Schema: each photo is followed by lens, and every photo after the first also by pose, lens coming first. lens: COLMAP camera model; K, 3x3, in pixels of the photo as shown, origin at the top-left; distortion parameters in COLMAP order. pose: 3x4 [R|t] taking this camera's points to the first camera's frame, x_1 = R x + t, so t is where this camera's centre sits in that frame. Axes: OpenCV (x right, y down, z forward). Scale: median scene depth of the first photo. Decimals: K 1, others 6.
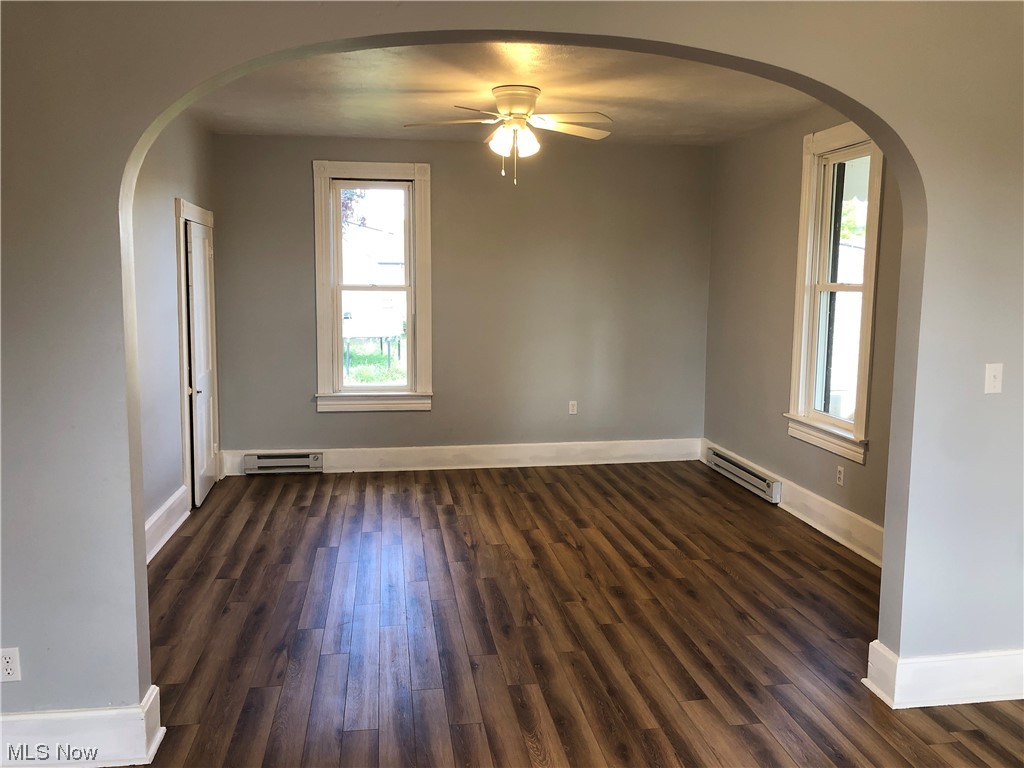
lens RADIAL K [[855.1, 0, 515.3], [0, 855.1, 381.4], [0, 0, 1]] dist [0.042767, -0.035458]
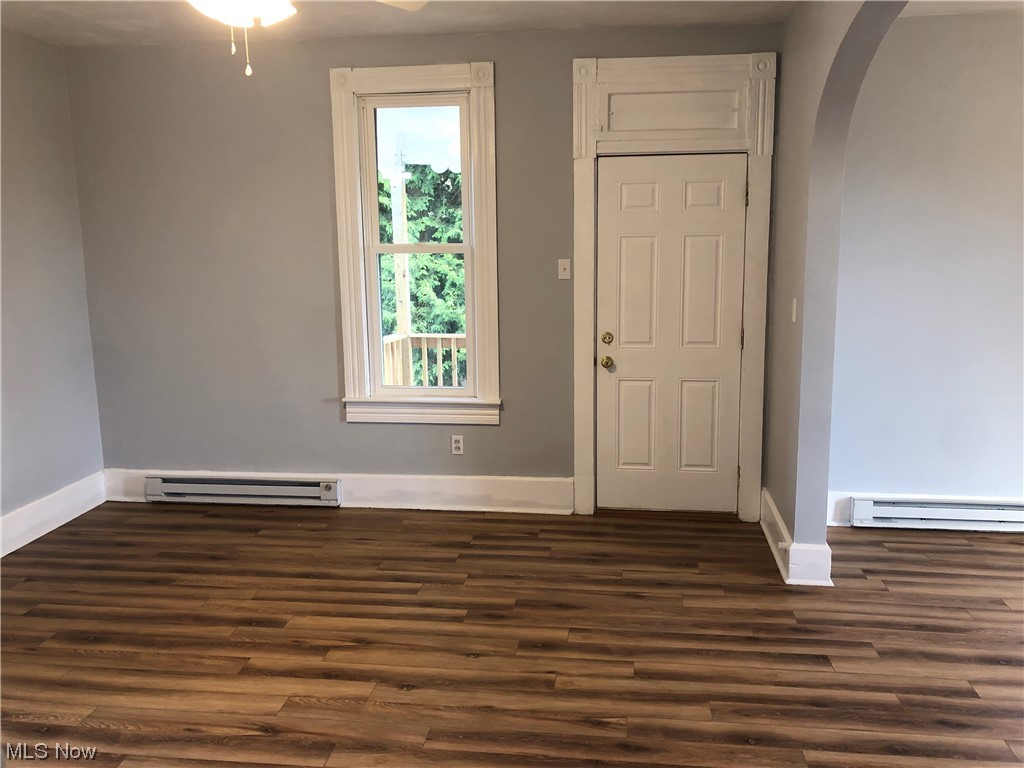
lens RADIAL K [[855.1, 0, 516.4], [0, 855.1, 387.1], [0, 0, 1]] dist [0.042767, -0.035458]
pose [[0.272456, -0.189575, 0.943307, -0.527020], [0.133382, 0.978373, 0.158098, -0.102566], [-0.952878, 0.082745, 0.291850, 0.698244]]
